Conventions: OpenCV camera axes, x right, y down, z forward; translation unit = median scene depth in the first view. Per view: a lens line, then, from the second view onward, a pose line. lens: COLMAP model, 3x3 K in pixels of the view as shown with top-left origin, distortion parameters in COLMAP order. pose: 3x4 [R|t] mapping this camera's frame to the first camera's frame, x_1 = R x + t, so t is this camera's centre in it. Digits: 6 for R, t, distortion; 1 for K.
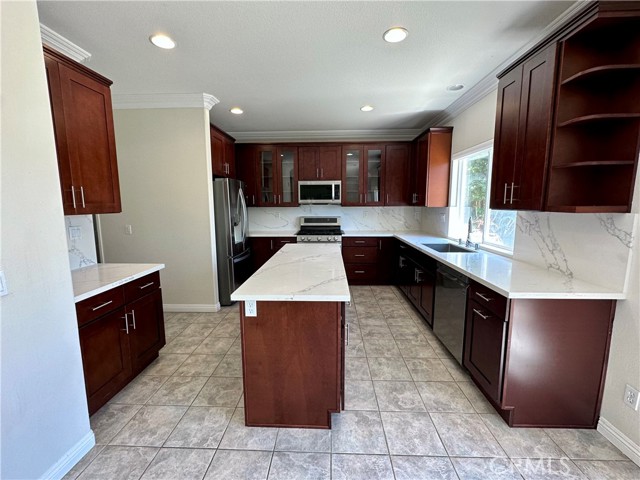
lens RADIAL K [[273.5, 0, 320.3], [0, 273.5, 240.7], [0, 0, 1]] dist [-0.001708, -0.000215]
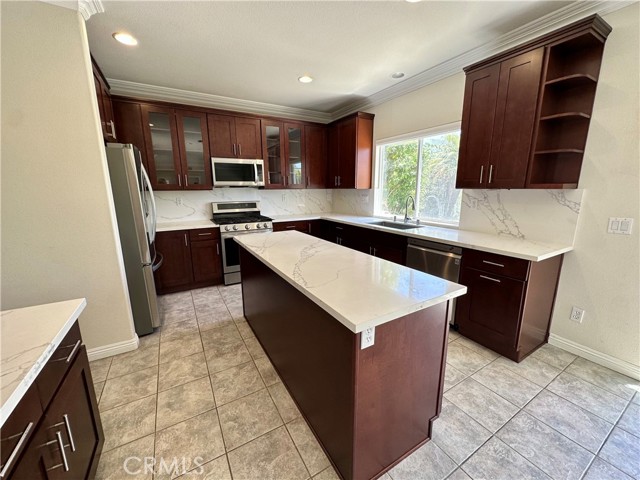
lens RADIAL K [[254.5, 0, 320.0], [0, 254.5, 240.1], [0, 0, 1]] dist [-0.001896, -0.000066]
pose [[0.844598, -0.109620, 0.524059, -0.289505], [0.076160, 0.993461, 0.085063, -0.020742], [-0.529957, -0.031932, 0.847423, 0.239694]]
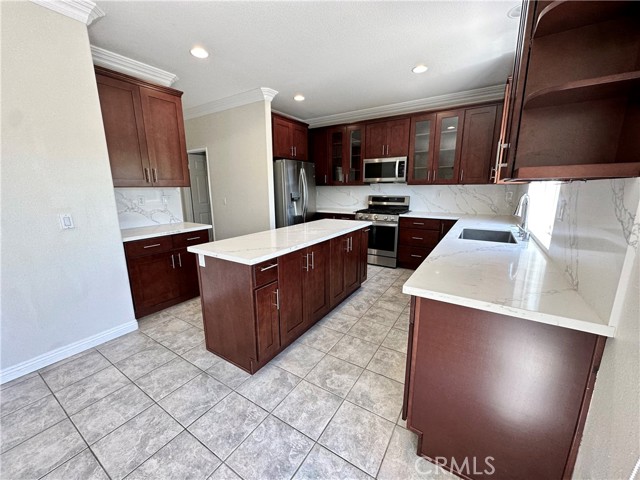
lens RADIAL K [[254.5, 0, 320.9], [0, 254.5, 240.0], [0, 0, 1]] dist [-0.001896, -0.000066]
pose [[0.863202, 0.103227, -0.494193, 0.352912], [-0.066682, 0.993609, 0.091073, 0.004324], [0.500436, -0.045660, 0.864569, 0.114203]]
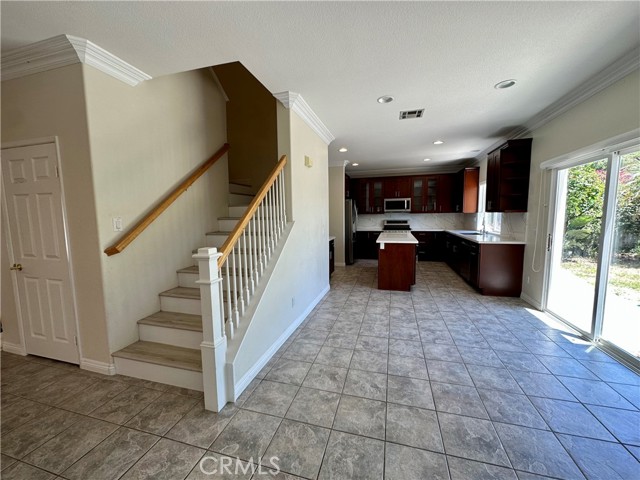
lens RADIAL K [[254.5, 0, 322.8], [0, 254.5, 239.5], [0, 0, 1]] dist [-0.001896, -0.000066]
pose [[0.973576, 0.014267, -0.227919, -0.112831], [-0.022390, 0.999201, -0.033094, 0.124981], [0.227265, 0.037322, 0.973117, -0.804047]]
